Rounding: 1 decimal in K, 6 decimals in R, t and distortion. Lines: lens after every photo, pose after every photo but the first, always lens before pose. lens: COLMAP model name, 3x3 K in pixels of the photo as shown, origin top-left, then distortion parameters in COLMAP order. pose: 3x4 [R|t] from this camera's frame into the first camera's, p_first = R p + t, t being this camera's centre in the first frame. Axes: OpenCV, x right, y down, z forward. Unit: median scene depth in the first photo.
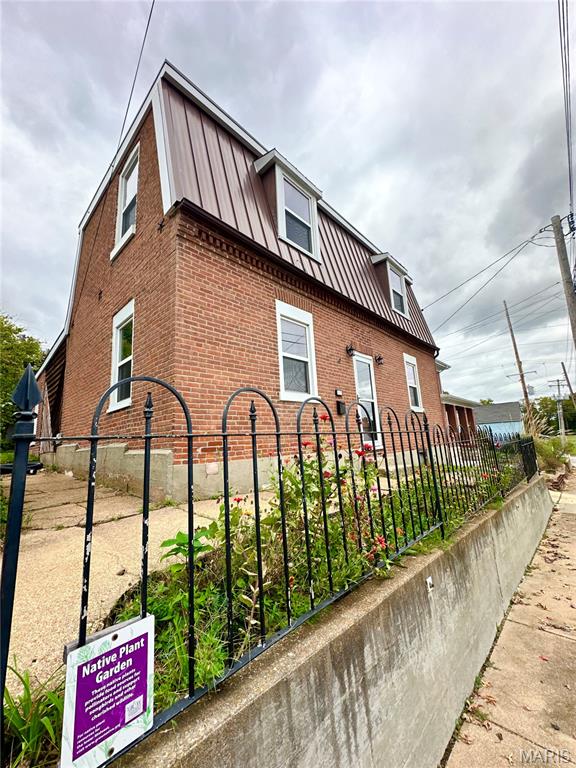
lens RADIAL K [[307.3, 0, 292.4], [0, 307.3, 383.7], [0, 0, 1]] dist [-0.001634, 0.000280]
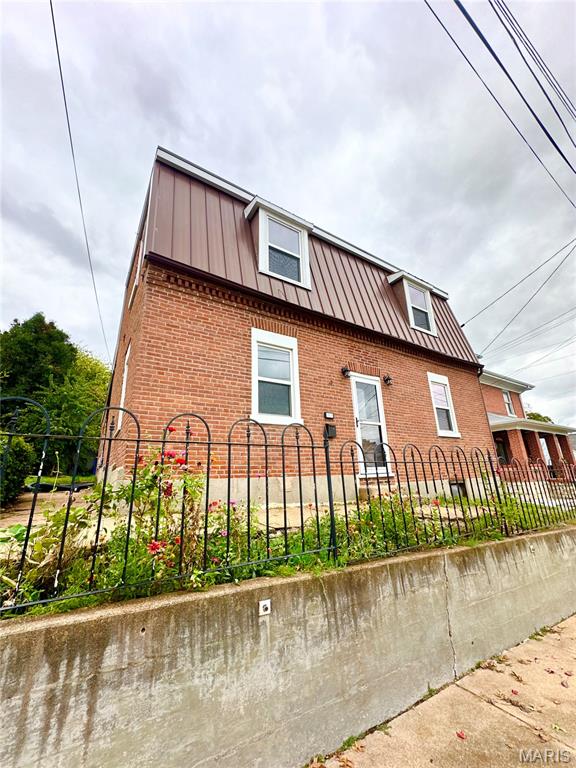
lens RADIAL K [[307.3, 0, 285.5], [0, 307.3, 383.7], [0, 0, 1]] dist [-0.001634, 0.000280]
pose [[0.969575, -0.051434, -0.239332, 0.316799], [0.027690, 0.994446, -0.101536, 0.030635], [0.243225, 0.091820, 0.965614, 0.021112]]
